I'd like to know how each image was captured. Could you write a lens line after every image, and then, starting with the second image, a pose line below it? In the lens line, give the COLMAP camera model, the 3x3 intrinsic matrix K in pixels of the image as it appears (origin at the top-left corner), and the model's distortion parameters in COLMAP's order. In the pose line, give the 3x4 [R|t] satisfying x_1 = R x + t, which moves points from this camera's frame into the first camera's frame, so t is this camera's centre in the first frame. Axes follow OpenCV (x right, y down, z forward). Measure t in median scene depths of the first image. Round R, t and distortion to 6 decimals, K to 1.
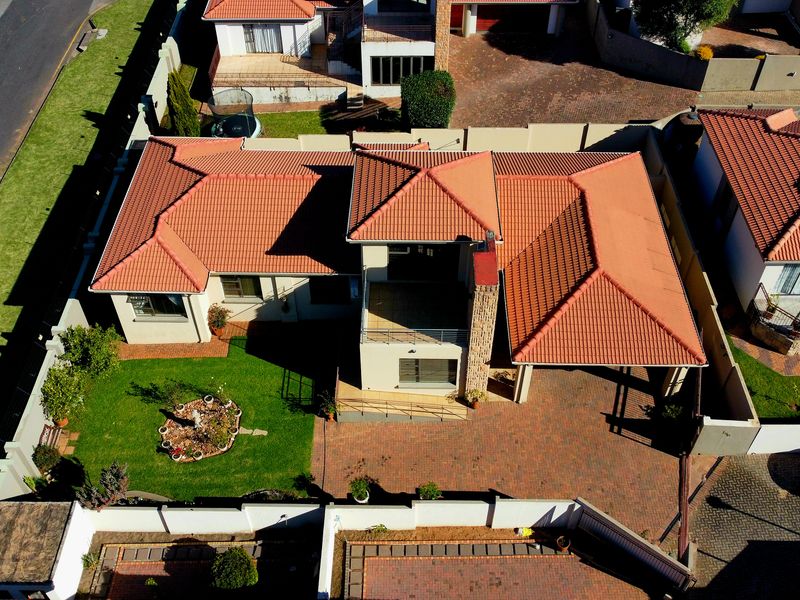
lens RADIAL K [[806.3, 0, 400.0], [0, 806.3, 300.0], [0, 0, 1]] dist [0.012212, -0.031565]
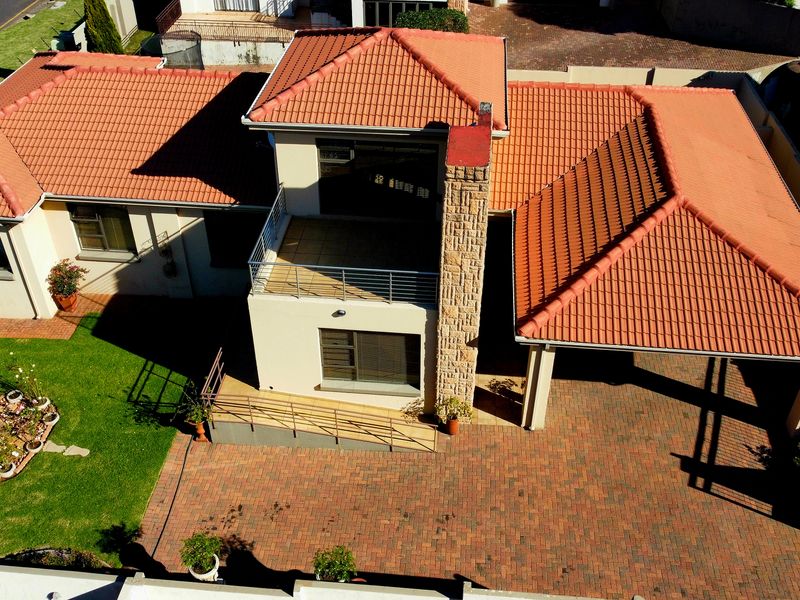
lens RADIAL K [[806.3, 0, 400.0], [0, 806.3, 300.0], [0, 0, 1]] dist [0.012212, -0.031565]
pose [[0.996600, 0.051568, -0.064258, 0.087870], [-0.060872, 0.986433, -0.152461, 0.129786], [0.055524, 0.155854, 0.986218, 0.419812]]
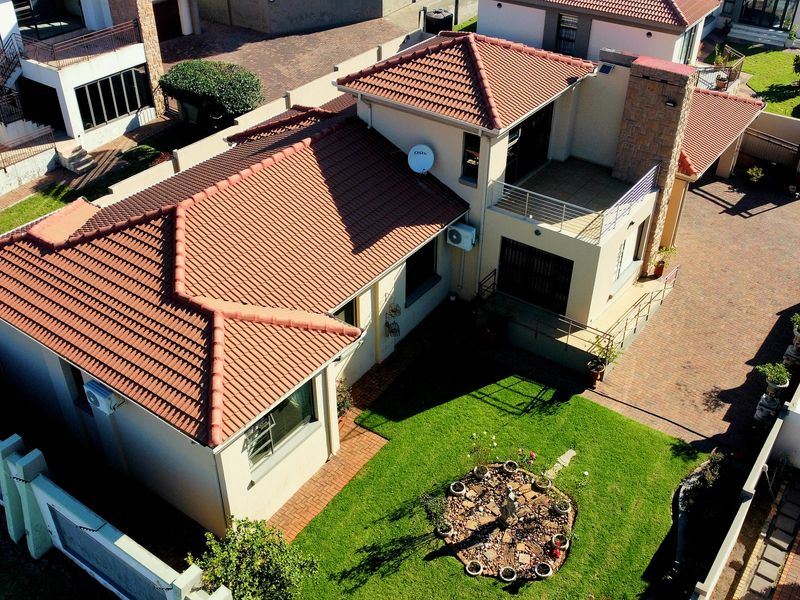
lens RADIAL K [[806.3, 0, 400.0], [0, 806.3, 300.0], [0, 0, 1]] dist [0.012212, -0.031565]
pose [[0.577504, -0.474324, 0.664459, -0.599295], [0.588425, 0.806018, 0.063956, -0.050129], [-0.565902, 0.354049, 0.744583, 0.556263]]
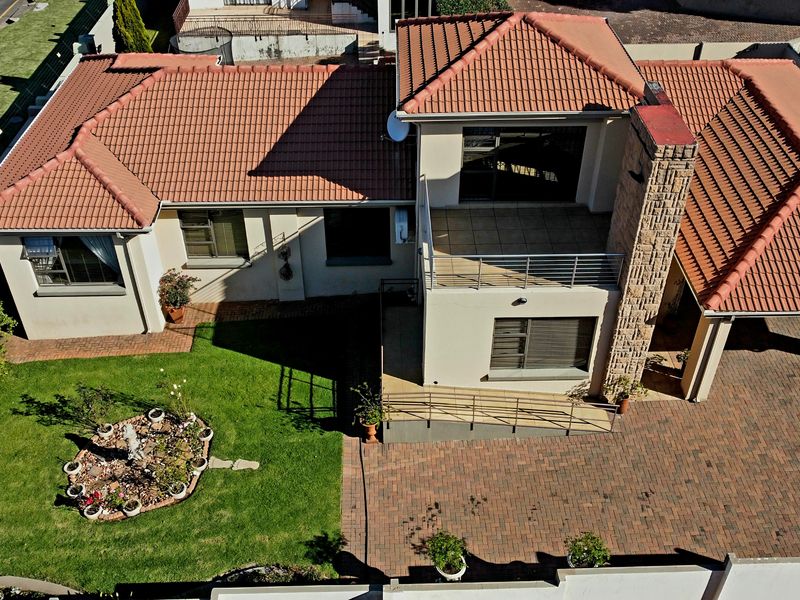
lens RADIAL K [[806.3, 0, 400.0], [0, 806.3, 300.0], [0, 0, 1]] dist [0.012212, -0.031565]
pose [[0.999278, -0.023232, 0.030070, -0.079848], [0.027258, 0.989596, -0.141269, 0.131458], [-0.026475, 0.141987, 0.989514, 0.421907]]
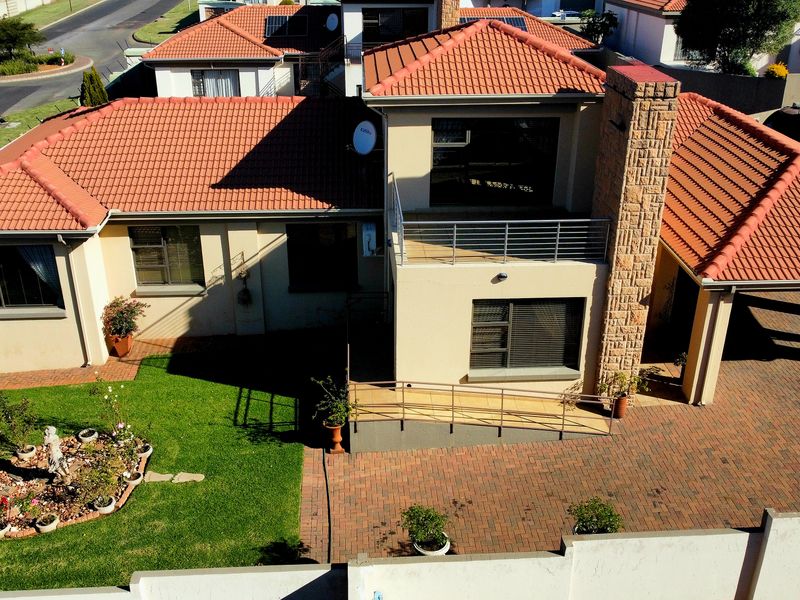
lens RADIAL K [[806.3, 0, 400.0], [0, 806.3, 300.0], [0, 0, 1]] dist [0.012212, -0.031565]
pose [[0.997223, -0.027222, 0.069320, -0.078127], [0.050545, 0.930990, -0.361527, 0.242134], [-0.054694, 0.364027, 0.929781, 0.505389]]
